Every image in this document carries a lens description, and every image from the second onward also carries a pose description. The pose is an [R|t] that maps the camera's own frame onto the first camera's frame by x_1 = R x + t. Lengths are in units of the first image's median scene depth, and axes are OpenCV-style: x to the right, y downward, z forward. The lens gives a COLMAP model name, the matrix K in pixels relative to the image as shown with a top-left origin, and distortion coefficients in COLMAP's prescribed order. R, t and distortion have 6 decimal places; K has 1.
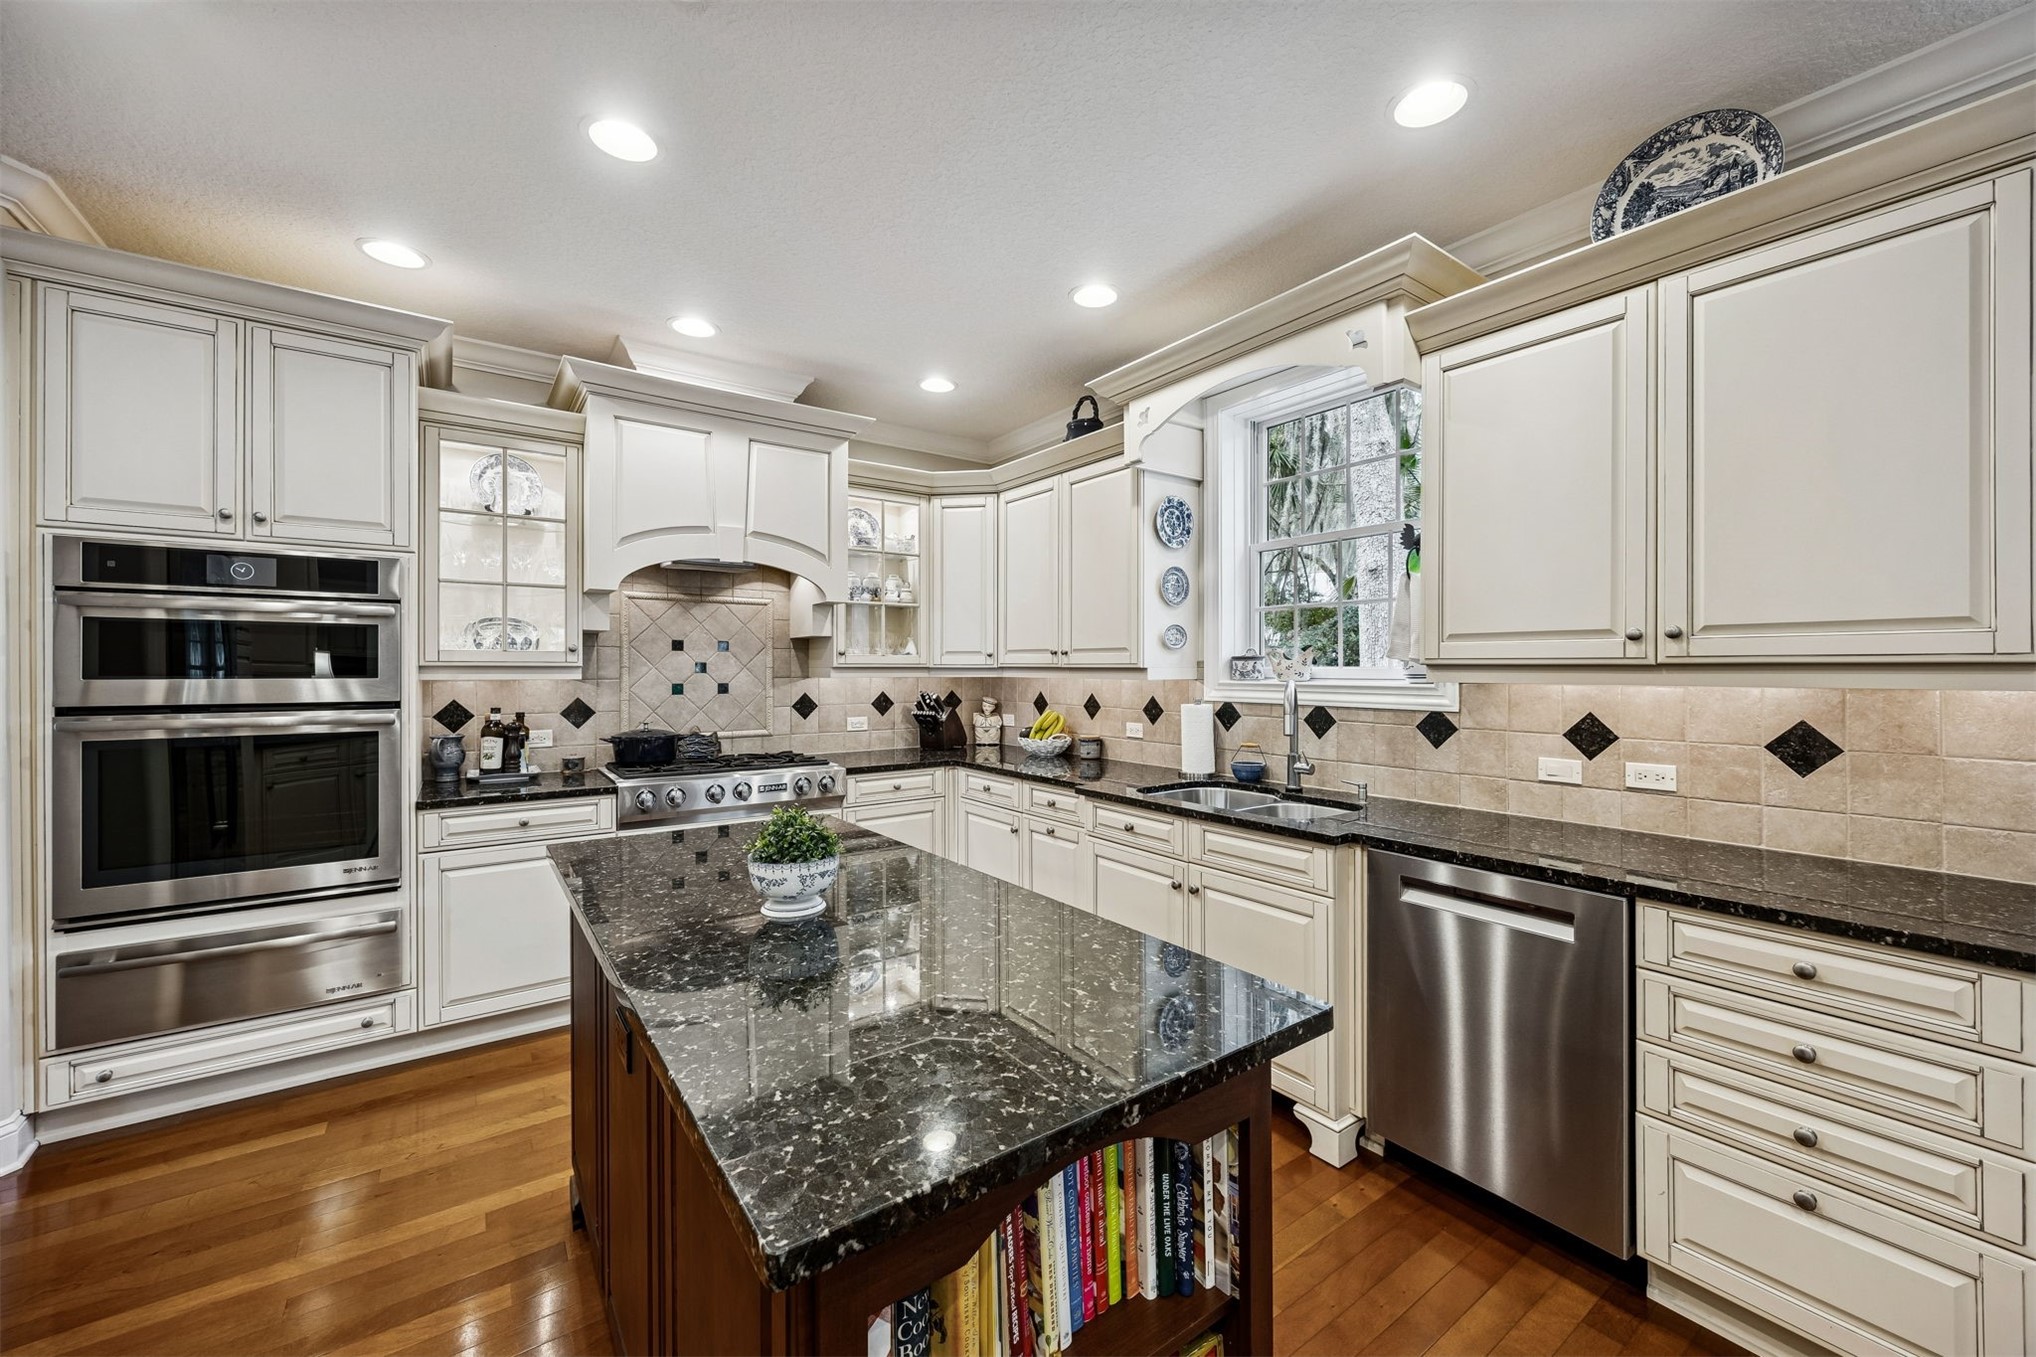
lens RADIAL K [[783.4, 0, 1048.2], [0, 783.4, 671.1], [0, 0, 1]] dist [-0.002373, -0.000136]
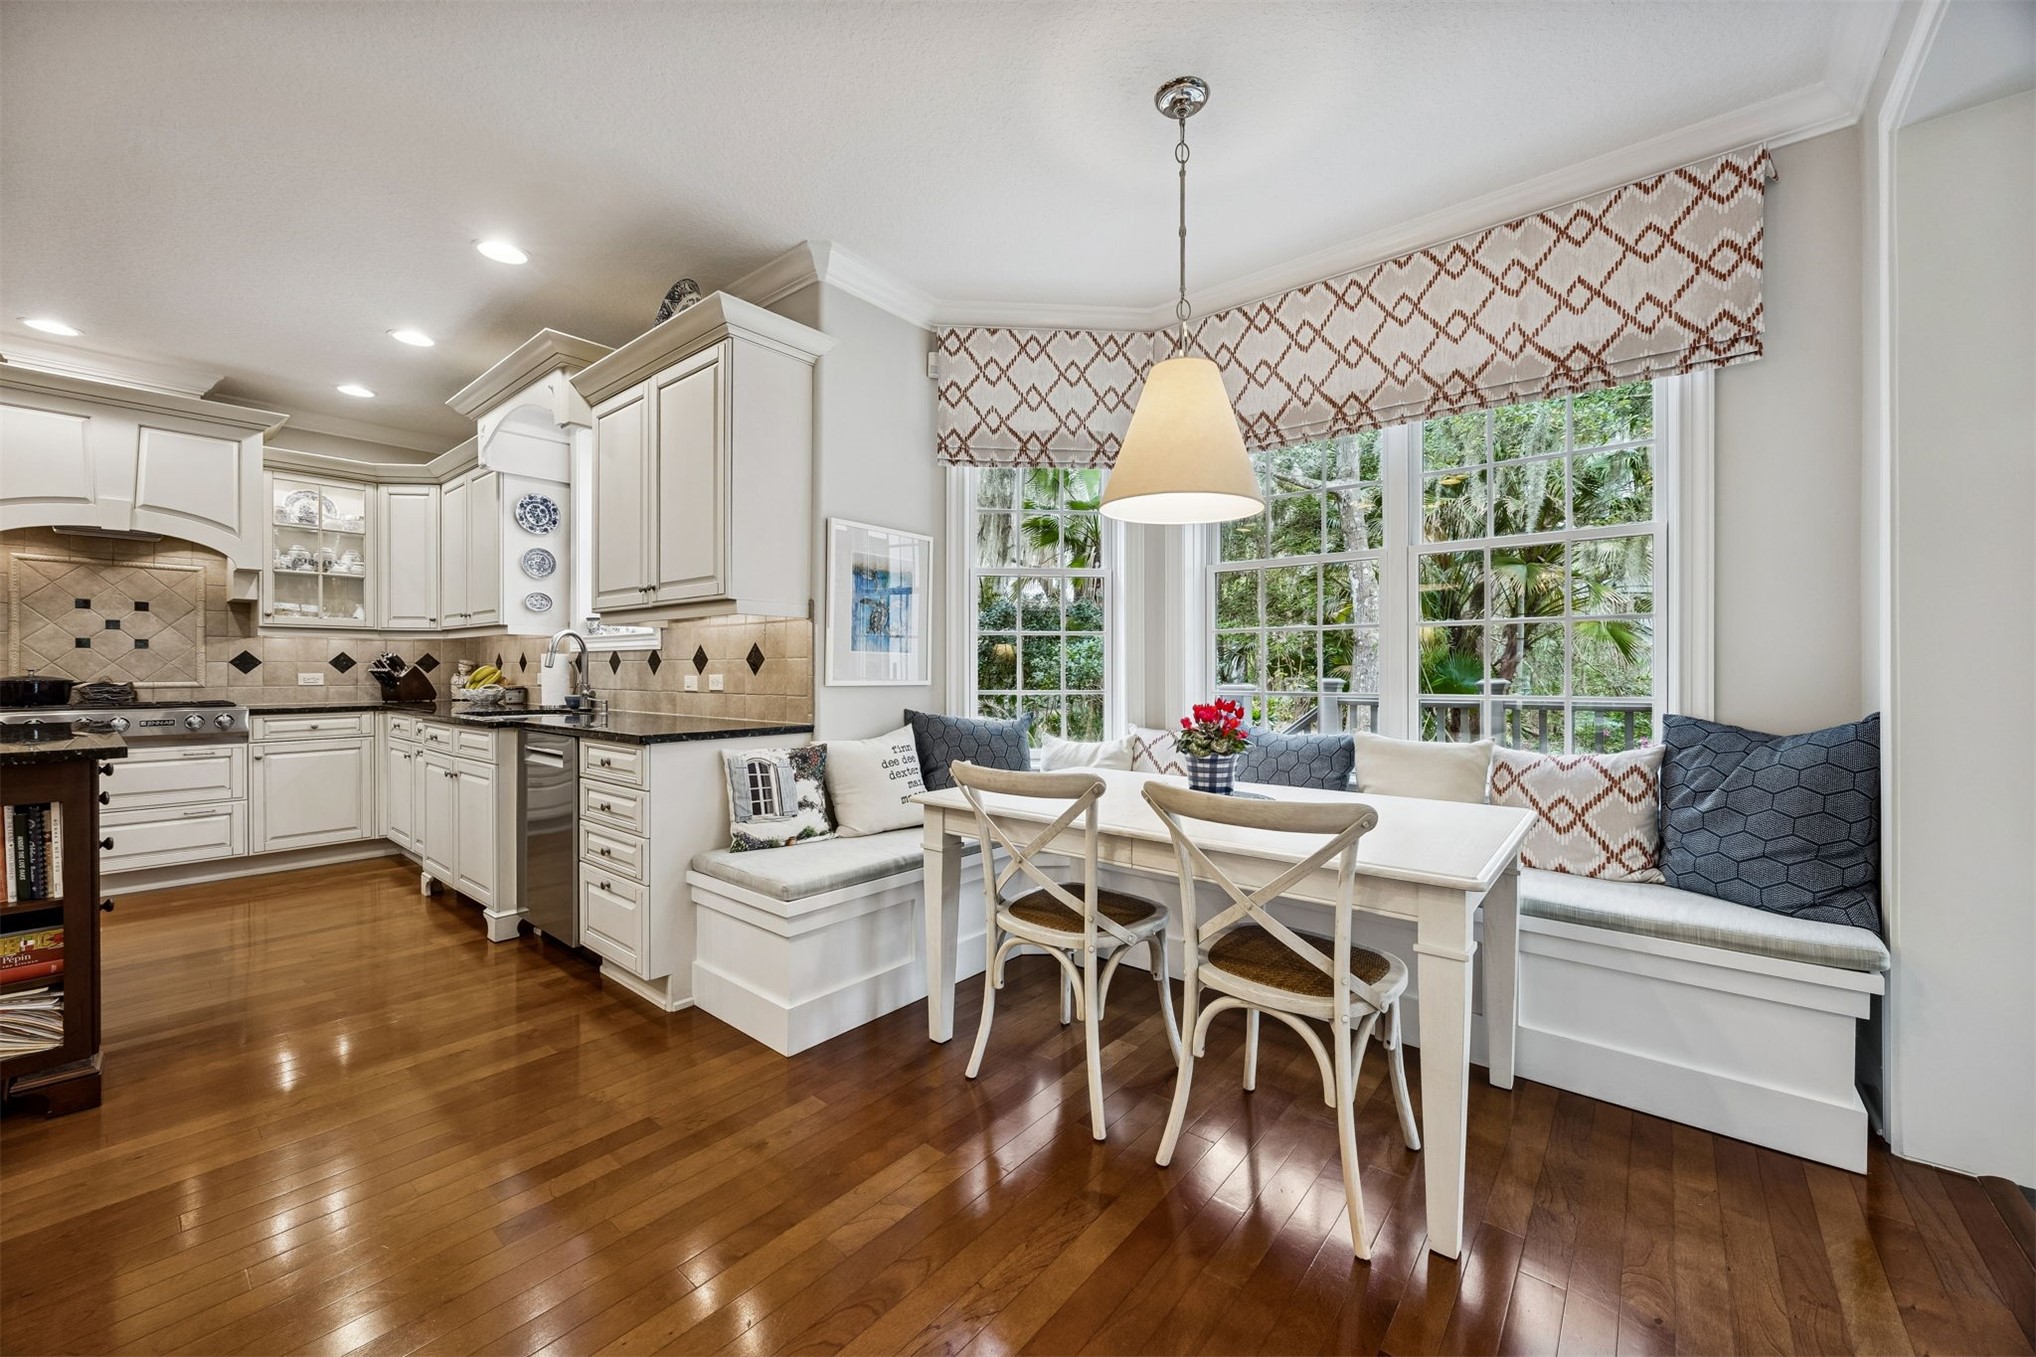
lens RADIAL K [[777.5, 0, 1026.8], [0, 777.5, 673.9], [0, 0, 1]] dist [0.001807, -0.000096]
pose [[0.972797, 0.000103, 0.231660, 0.593952], [-0.000564, 0.999998, 0.001920, 0.065866], [-0.231659, -0.001998, 0.972795, -0.405864]]
